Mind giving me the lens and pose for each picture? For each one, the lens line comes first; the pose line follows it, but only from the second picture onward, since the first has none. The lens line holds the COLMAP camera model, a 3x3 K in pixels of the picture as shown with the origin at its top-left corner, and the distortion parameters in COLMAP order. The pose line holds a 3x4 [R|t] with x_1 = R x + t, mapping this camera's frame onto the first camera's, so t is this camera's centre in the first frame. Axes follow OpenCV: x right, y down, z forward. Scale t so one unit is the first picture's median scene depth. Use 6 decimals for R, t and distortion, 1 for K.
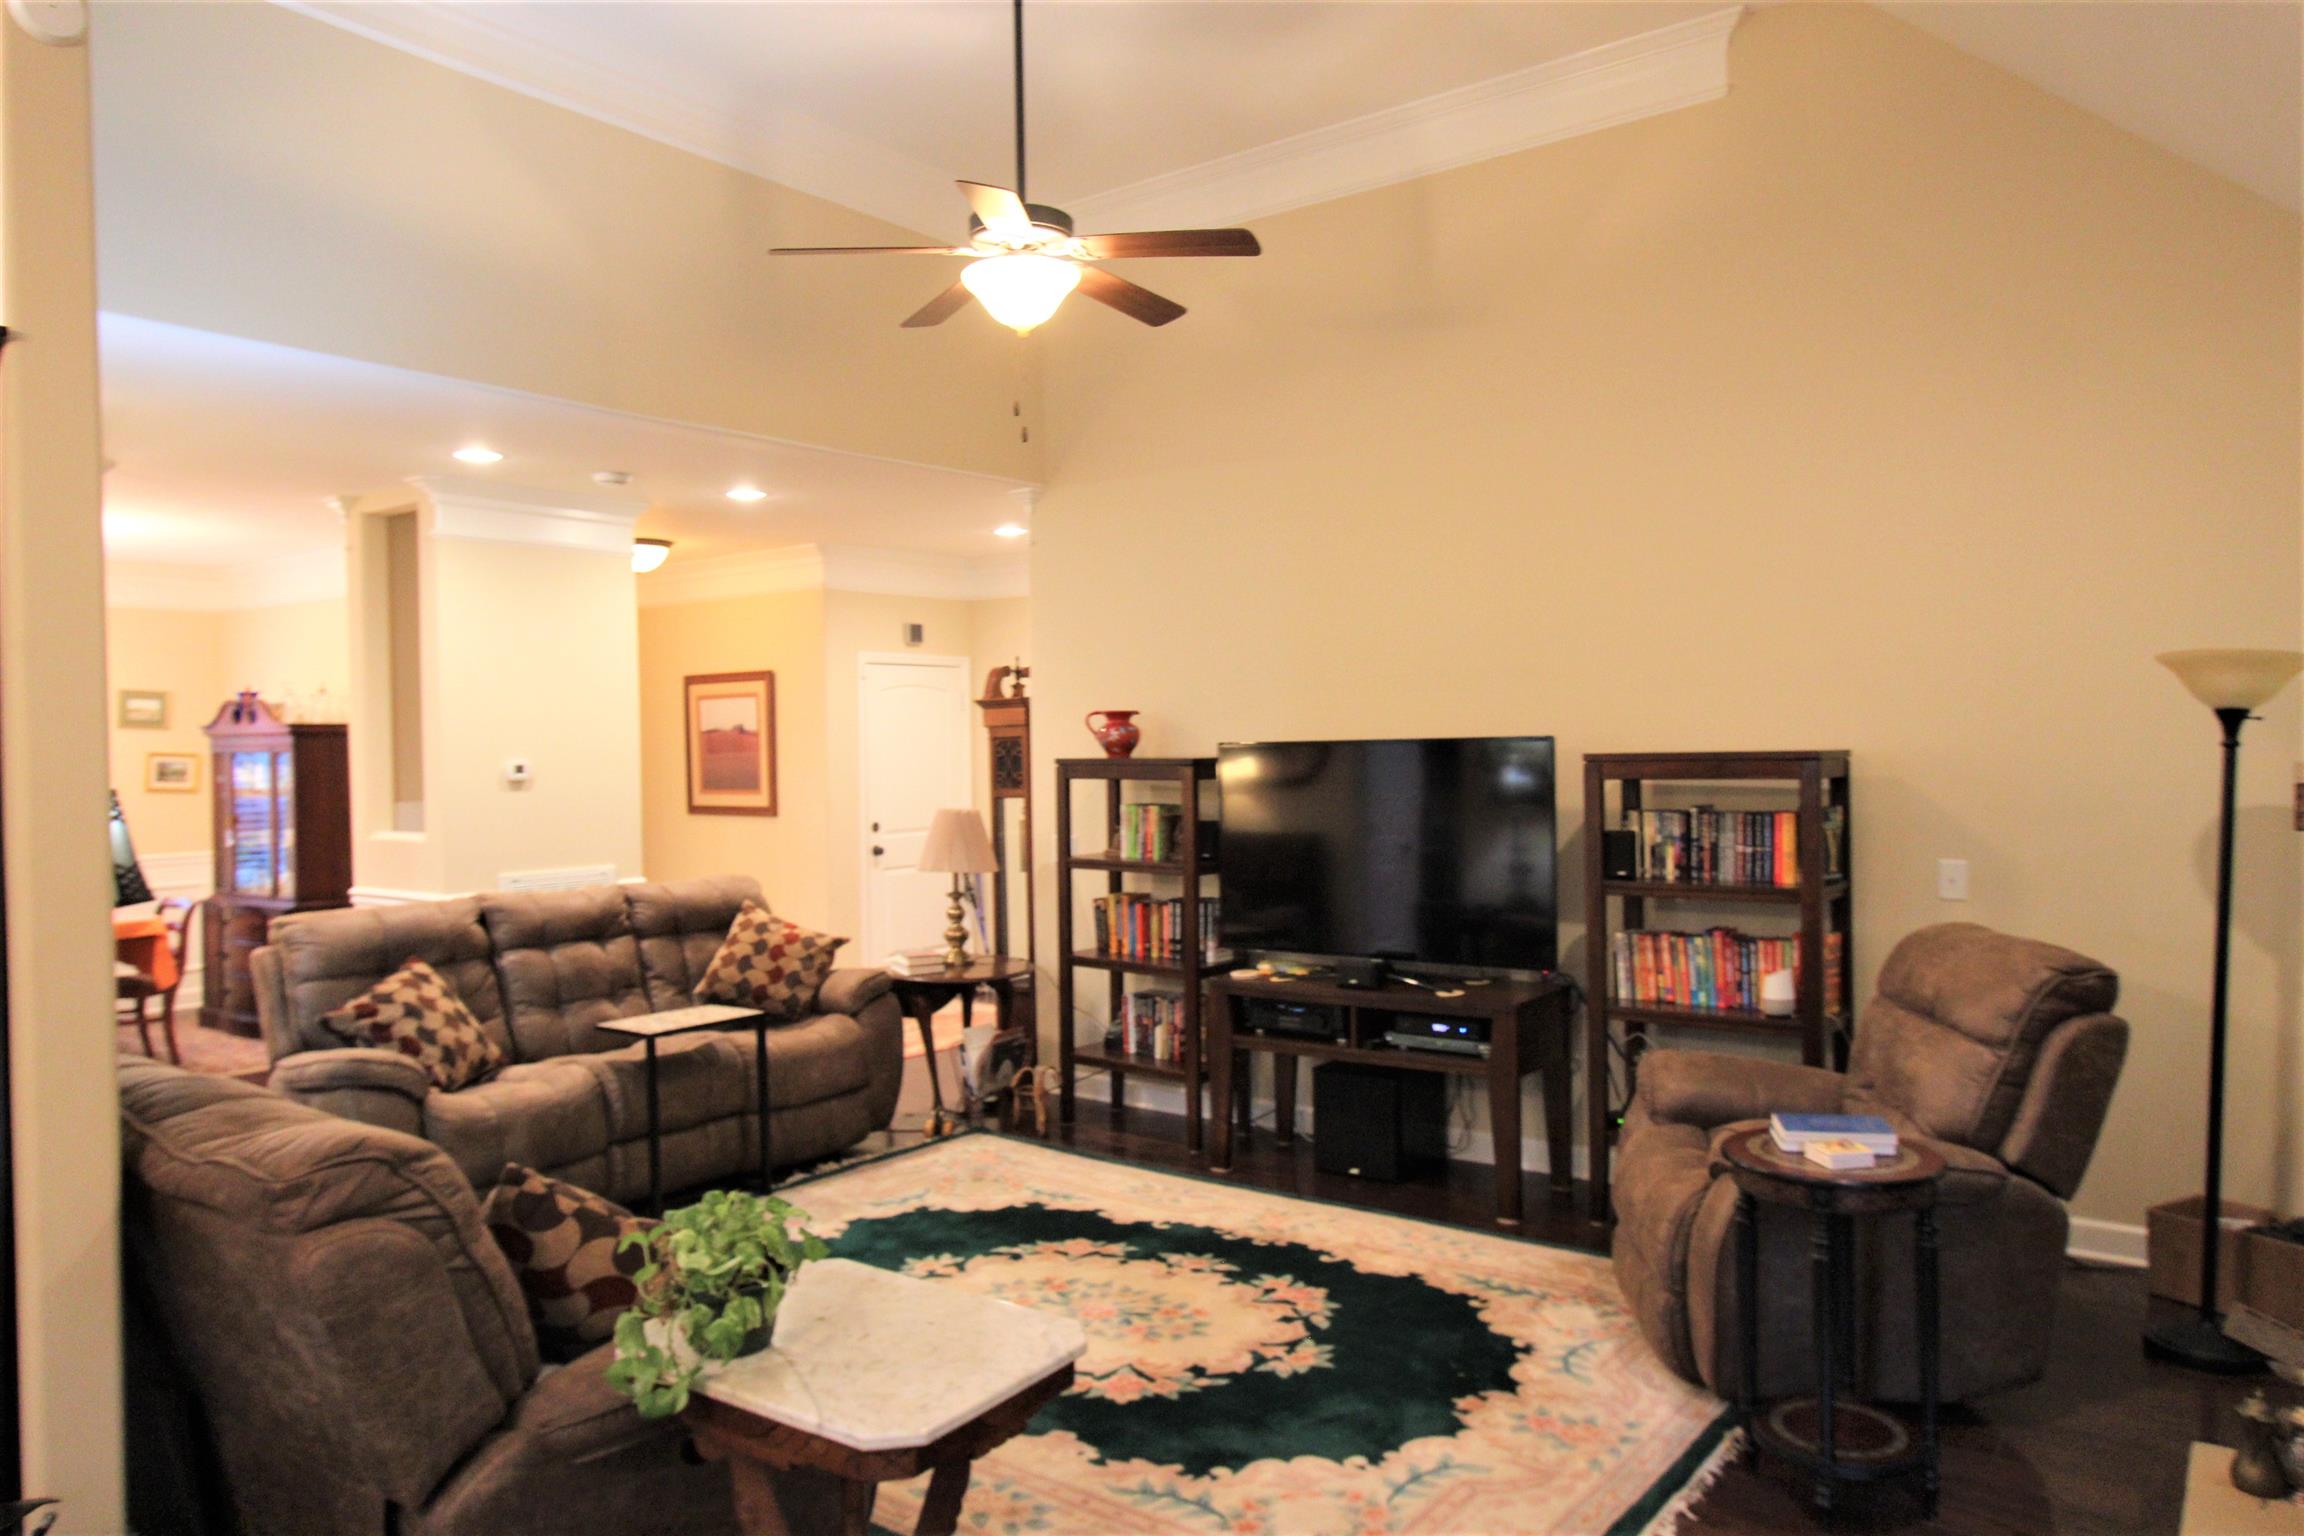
lens RADIAL K [[1525.3, 0, 1164.4], [0, 1525.3, 766.2], [0, 0, 1]] dist [-0.006247, 0.006937]
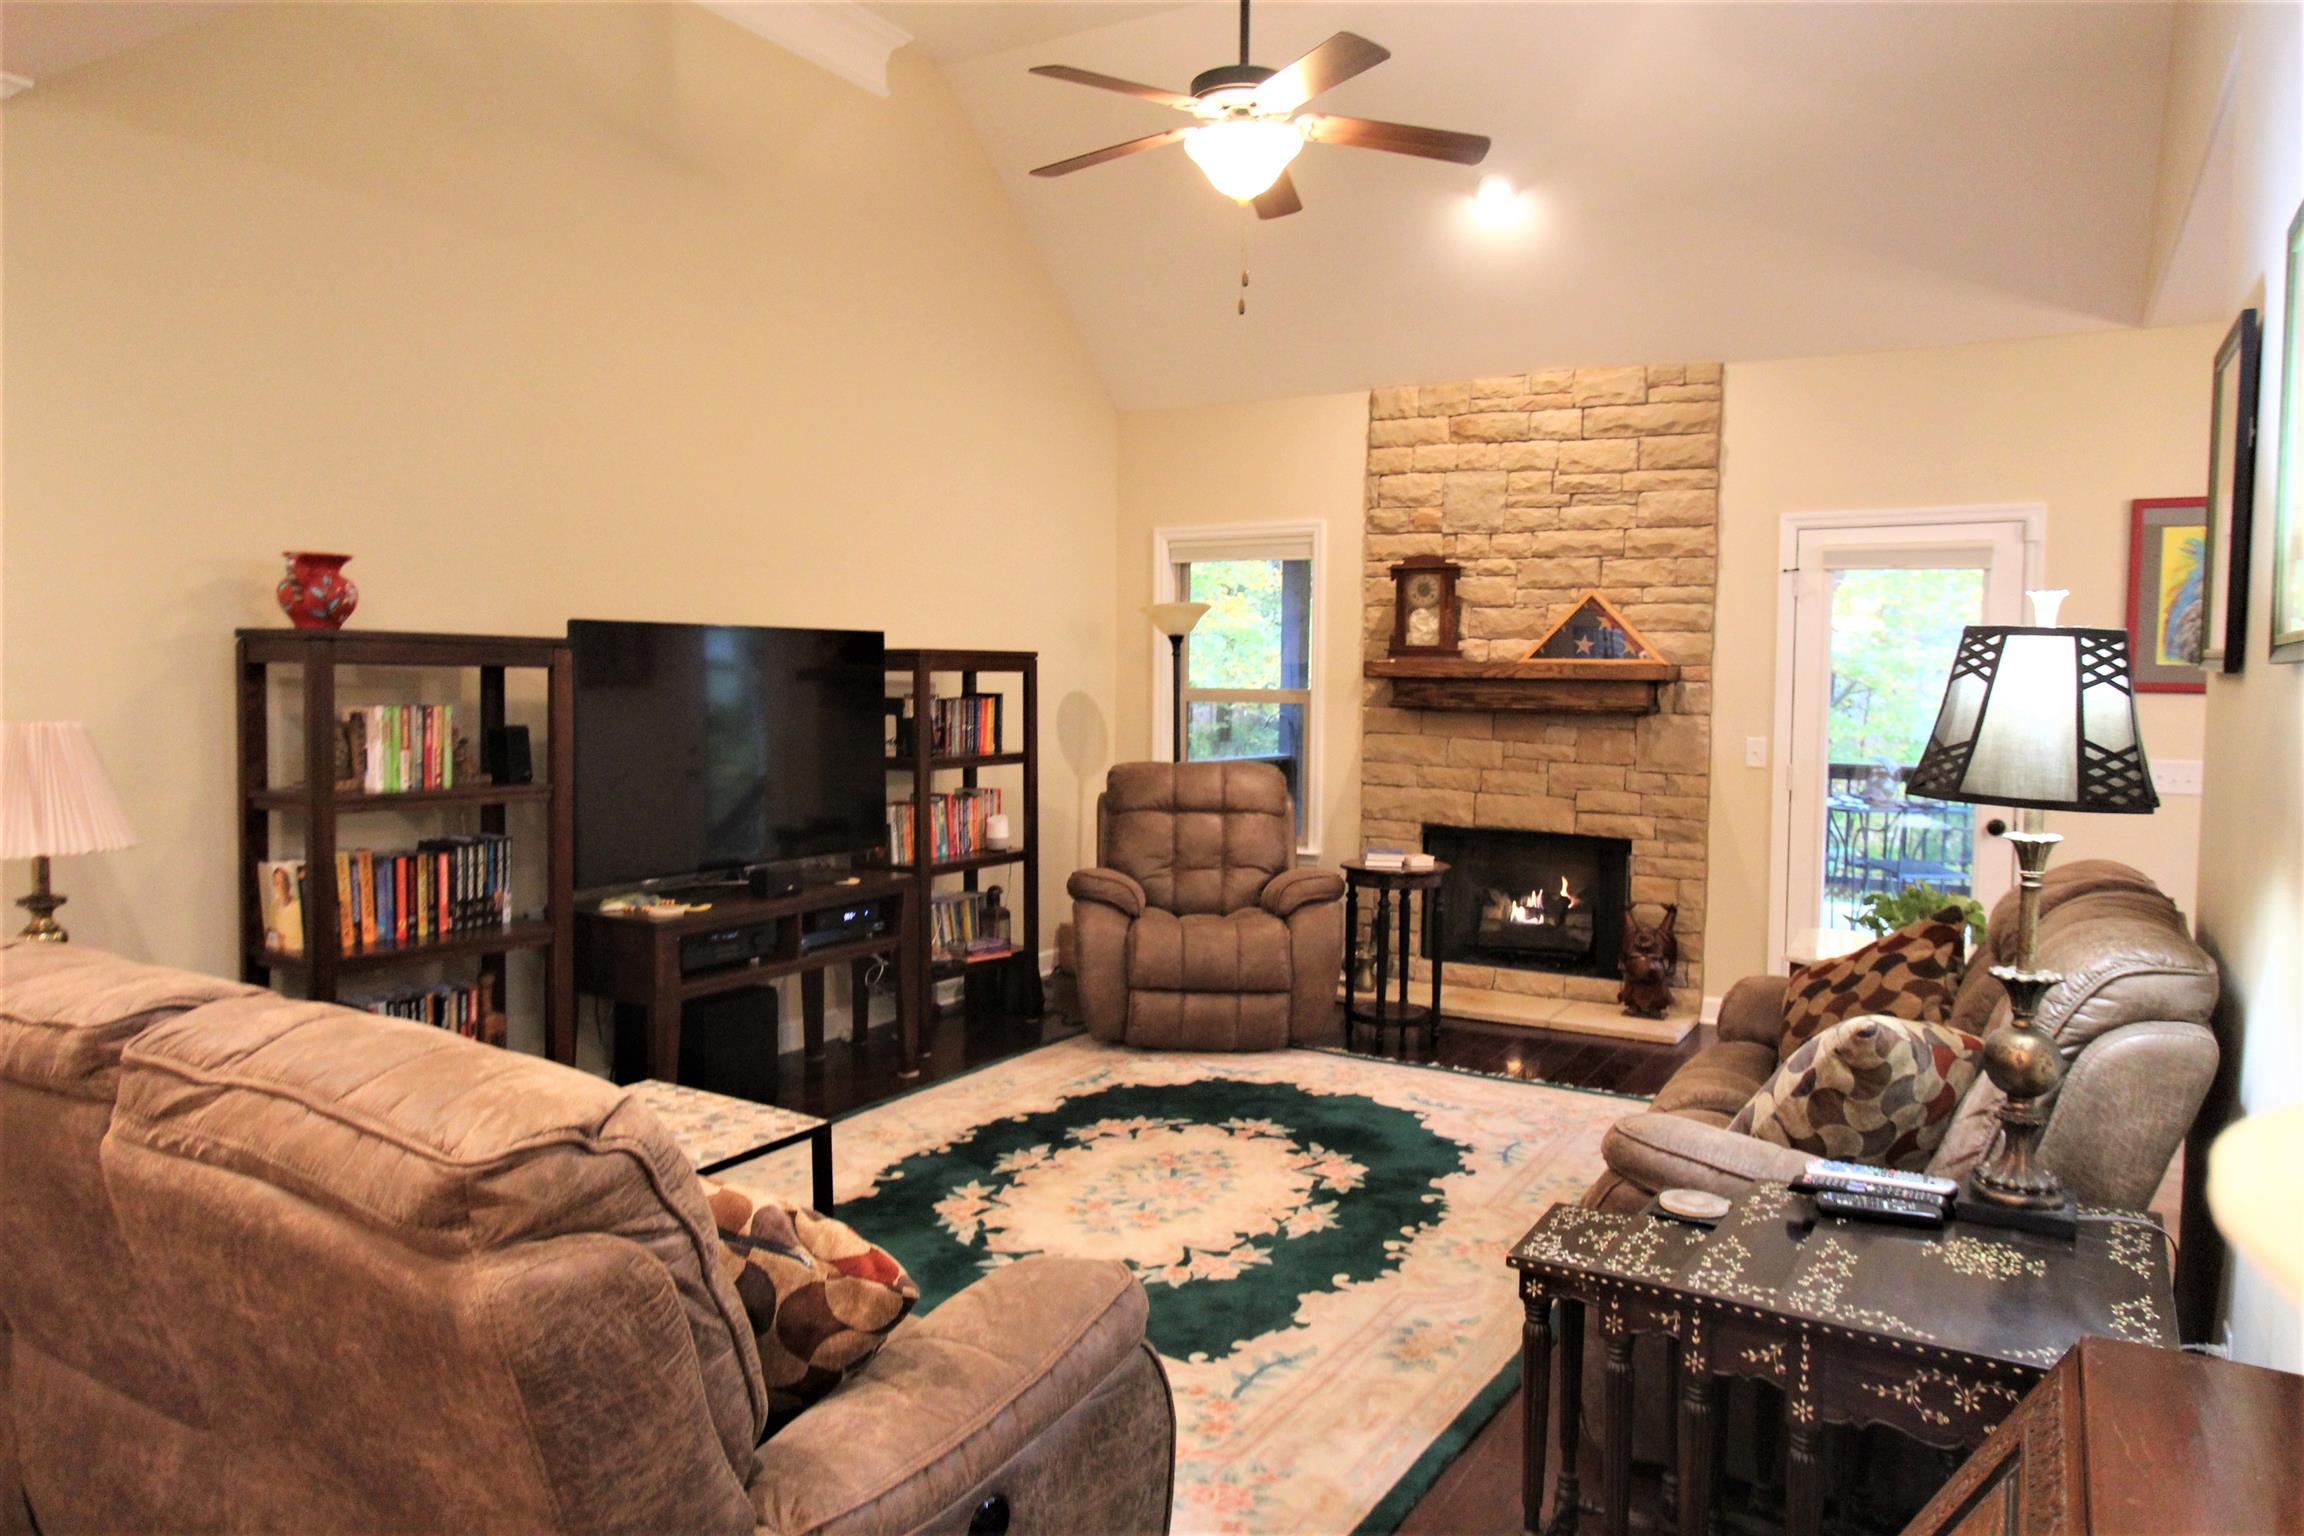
lens RADIAL K [[1525.3, 0, 1164.4], [0, 1525.3, 766.2], [0, 0, 1]] dist [-0.006247, 0.006937]
pose [[-0.133028, -0.047329, 0.989981, -0.927975], [-0.001147, 0.998866, 0.047600, 0.026512], [-0.991112, 0.005197, -0.132932, 1.018660]]
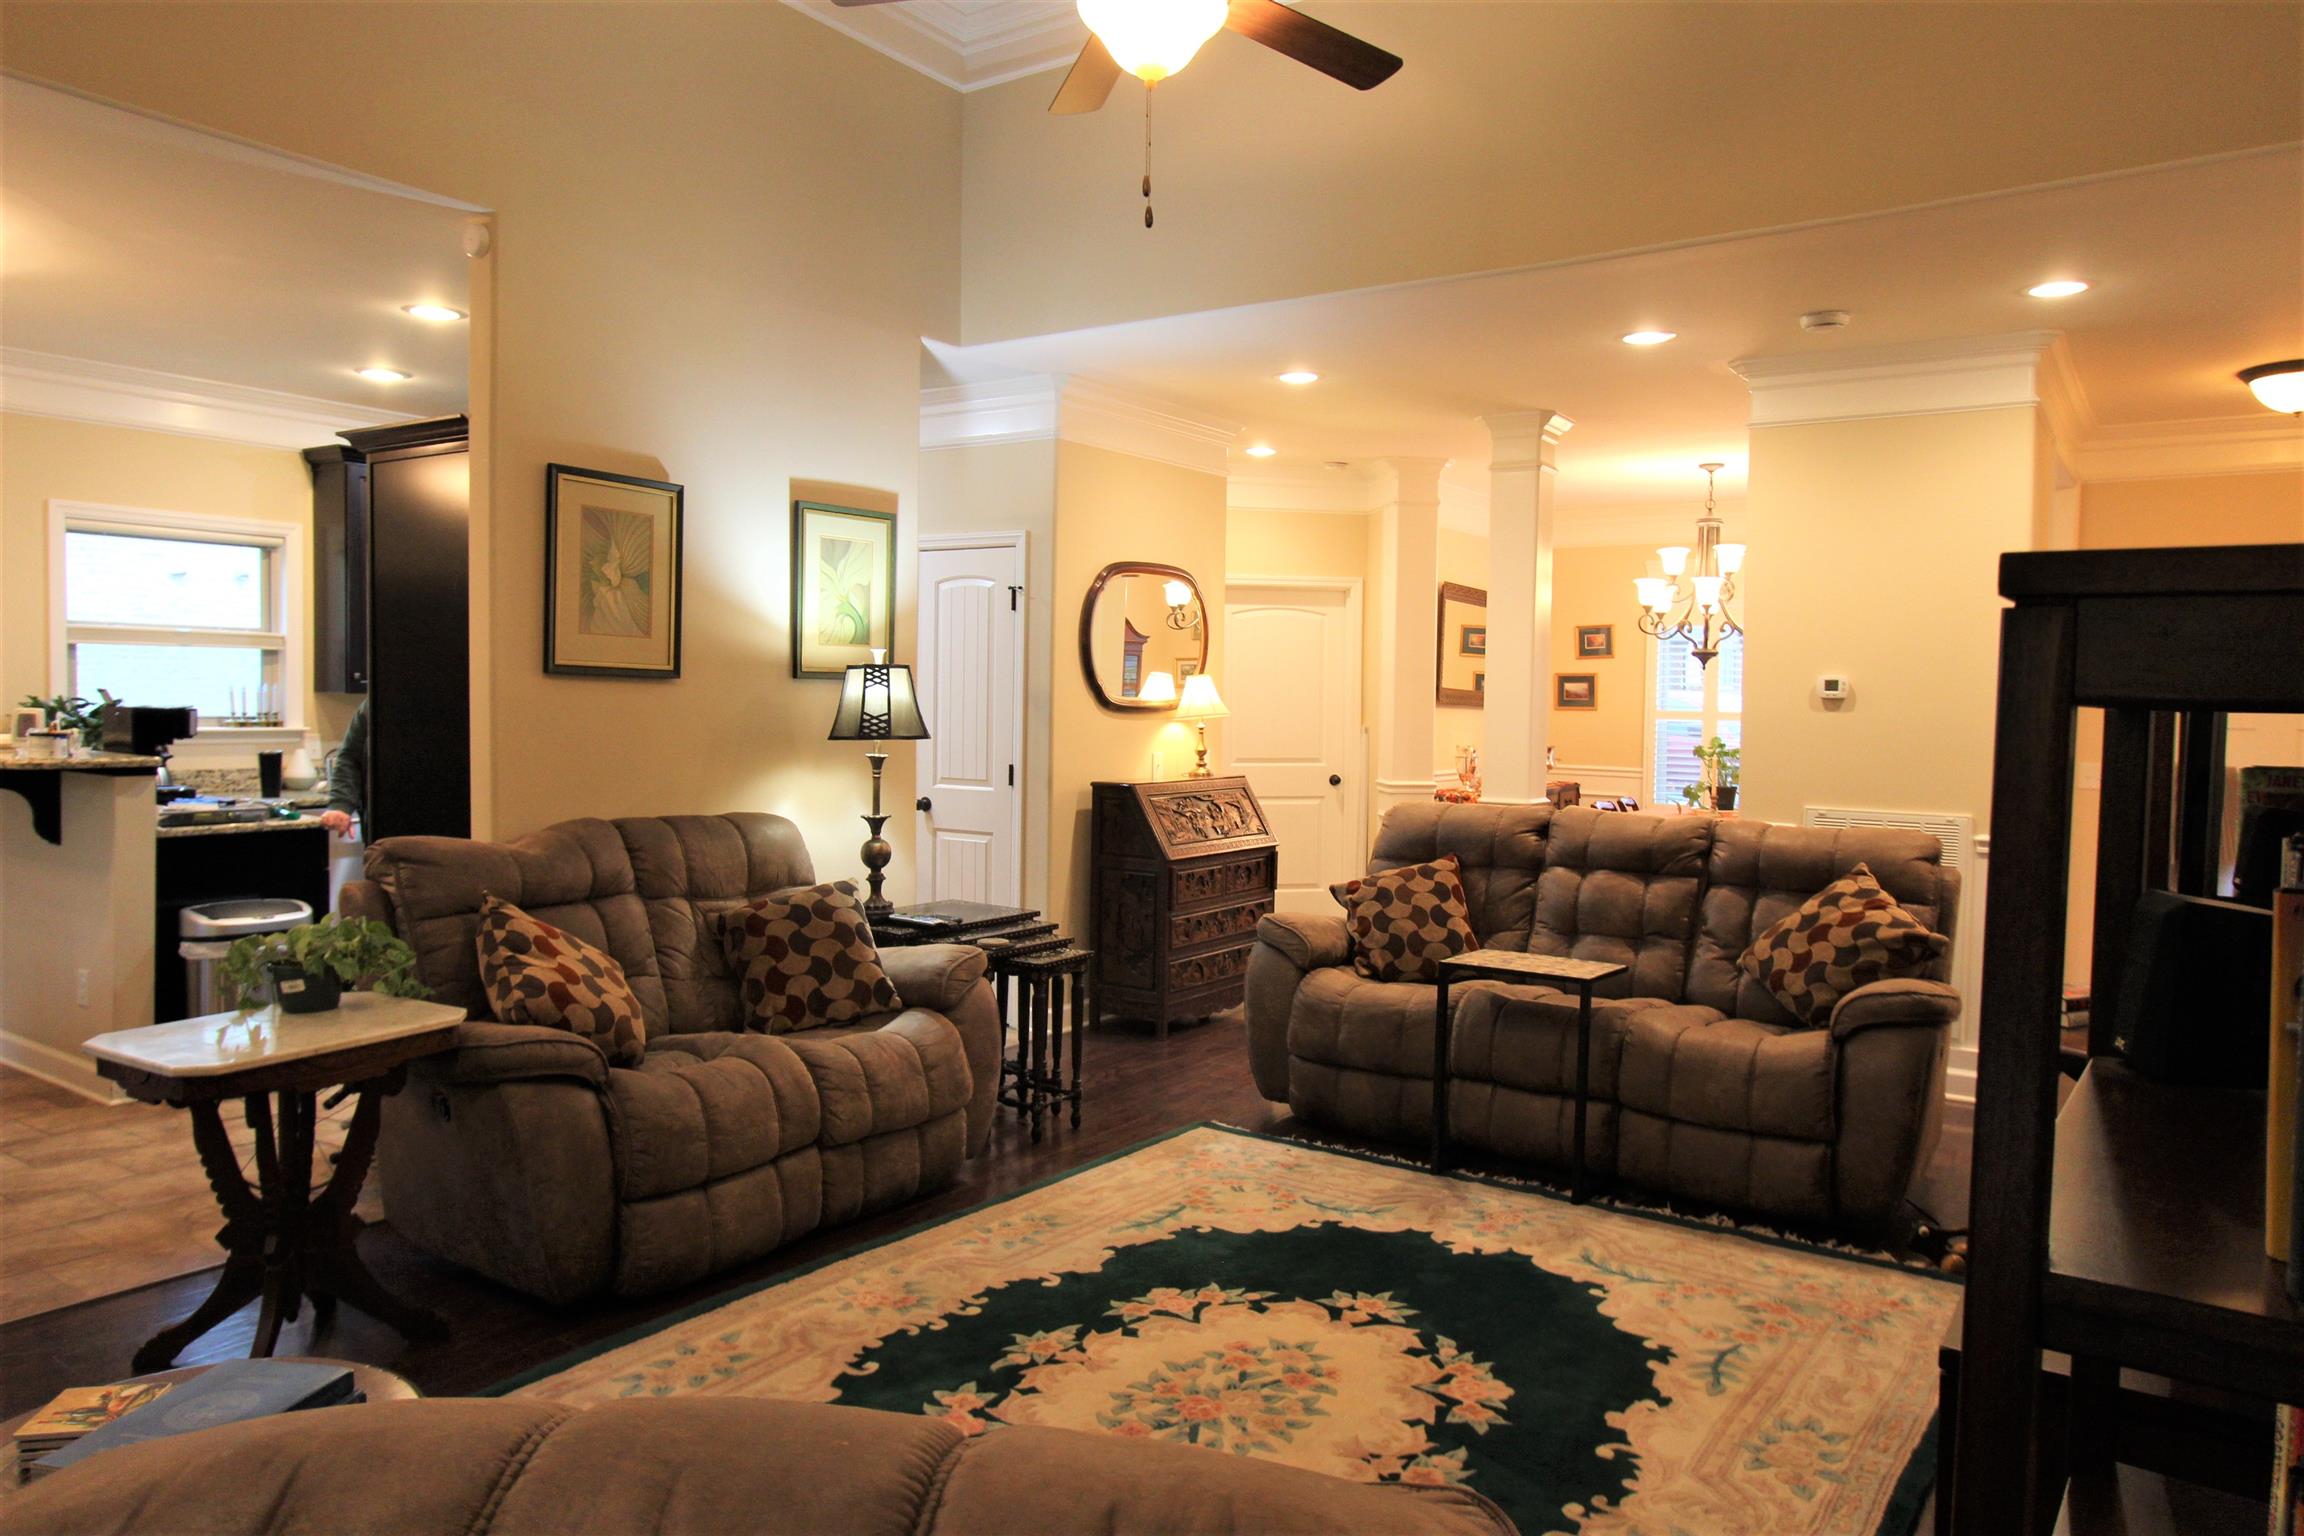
lens RADIAL K [[1525.3, 0, 1164.4], [0, 1525.3, 766.2], [0, 0, 1]] dist [-0.006247, 0.006937]
pose [[0.048346, 0.063023, -0.996840, 0.593780], [-0.026663, 0.997733, 0.061786, 0.006349], [0.998475, 0.023591, 0.049917, 0.840380]]
